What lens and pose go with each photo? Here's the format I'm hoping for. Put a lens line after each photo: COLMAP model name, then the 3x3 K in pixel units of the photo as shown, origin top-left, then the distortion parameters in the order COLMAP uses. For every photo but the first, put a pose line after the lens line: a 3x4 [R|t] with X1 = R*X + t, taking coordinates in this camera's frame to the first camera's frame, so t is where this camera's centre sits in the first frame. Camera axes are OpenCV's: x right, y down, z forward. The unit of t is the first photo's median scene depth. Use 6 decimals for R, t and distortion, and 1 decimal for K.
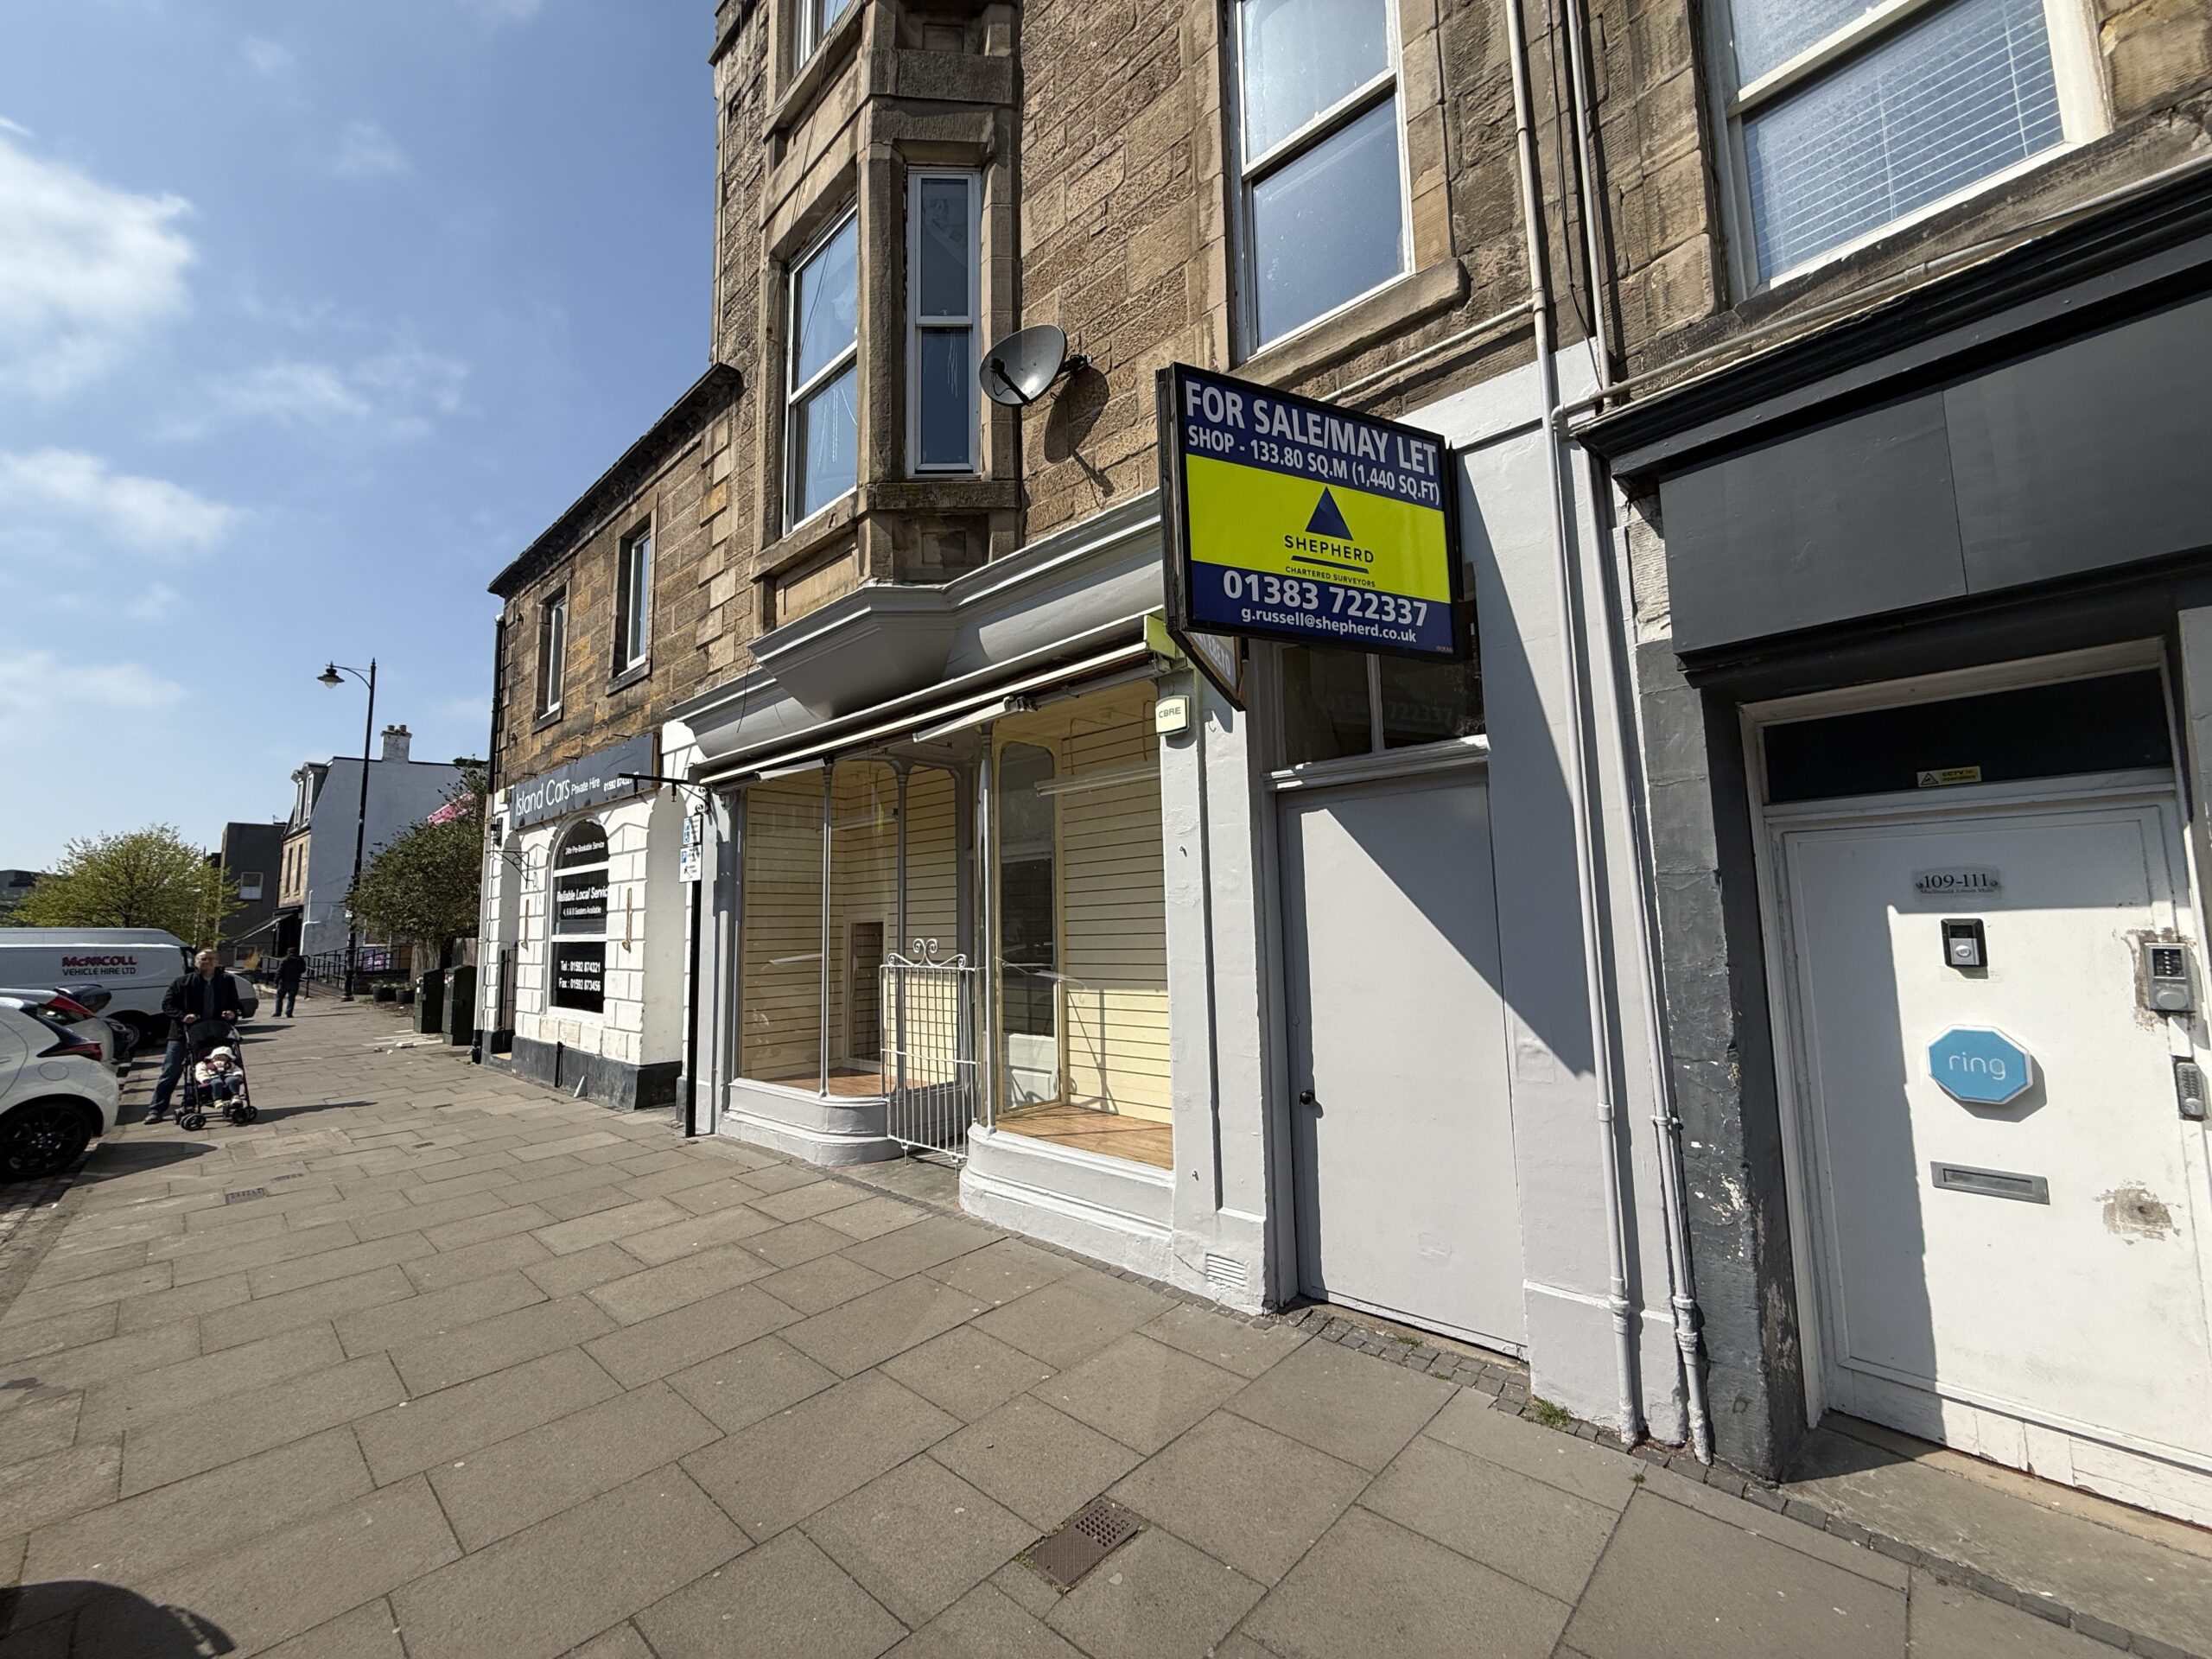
lens RADIAL K [[878.8, 0, 1100.1], [0, 878.8, 830.1], [0, 0, 1]] dist [0.000862, -0.000259]
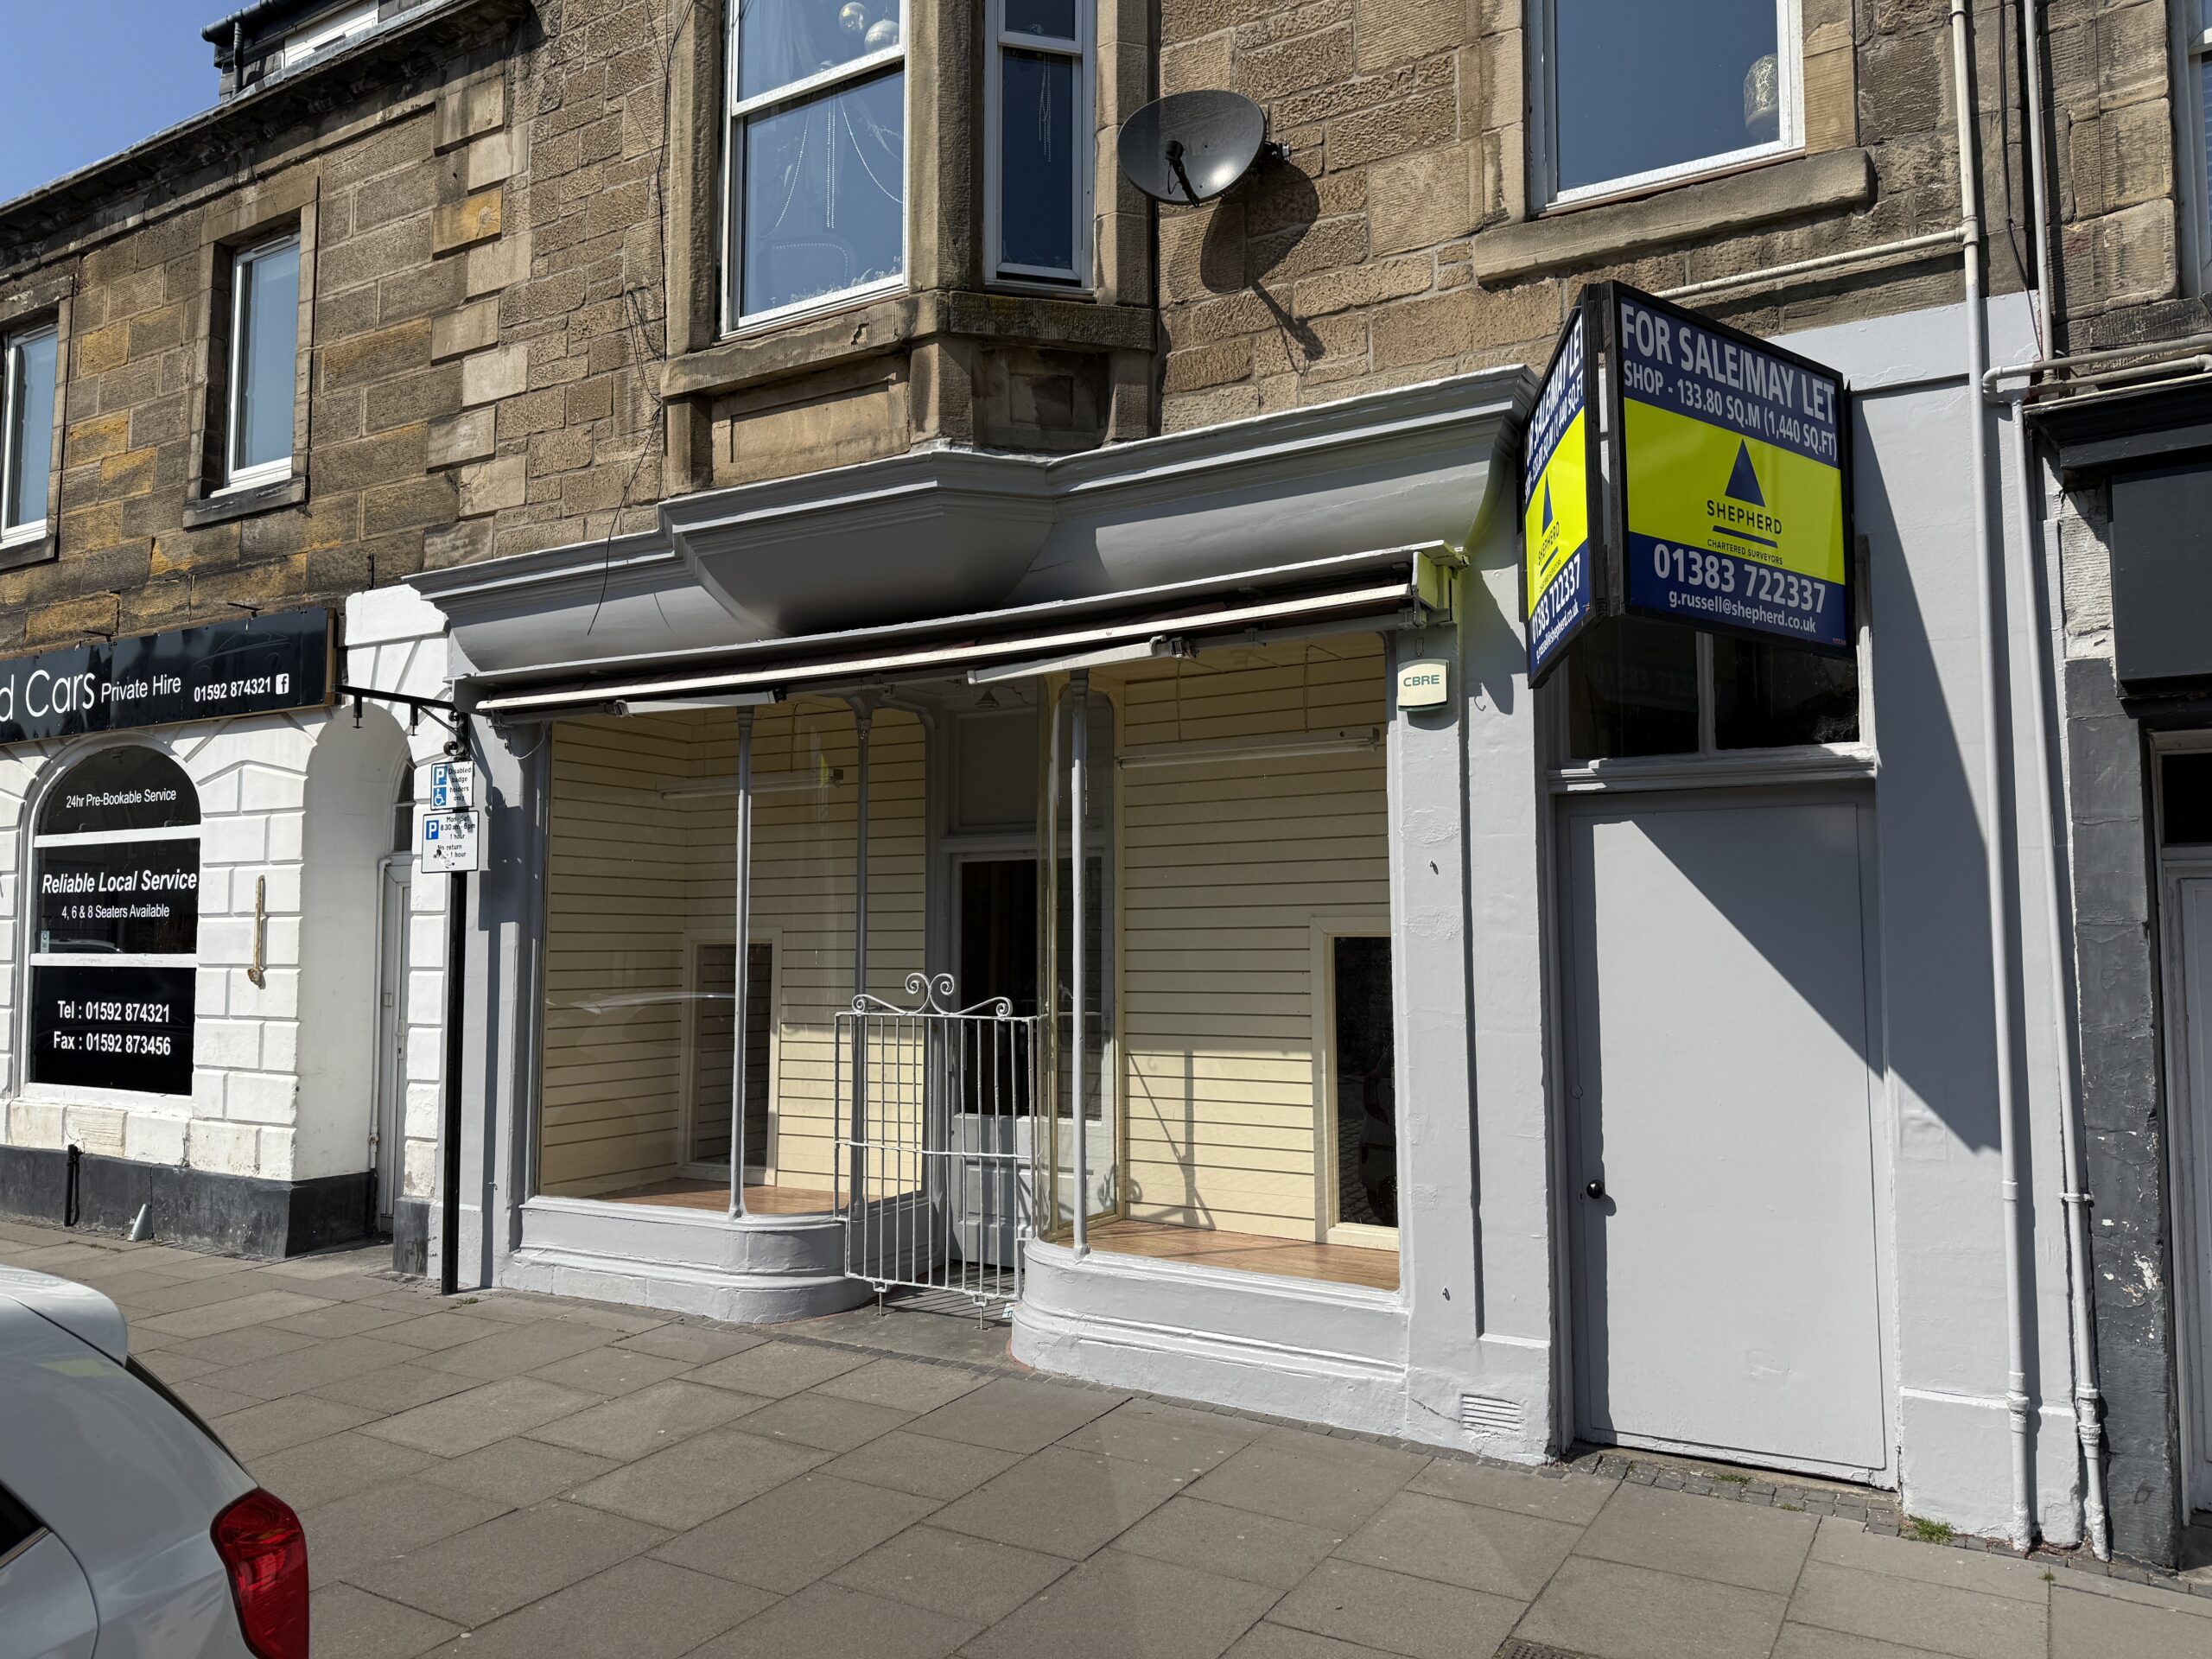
lens RADIAL K [[1550.9, 0, 1100.2], [0, 1550.9, 840.4], [0, 0, 1]] dist [0.036271, -0.037978]
pose [[0.976170, 0.035497, 0.214084, -0.469681], [-0.043511, 0.998513, 0.032837, -0.030121], [-0.212600, -0.041370, 0.976263, -0.229642]]
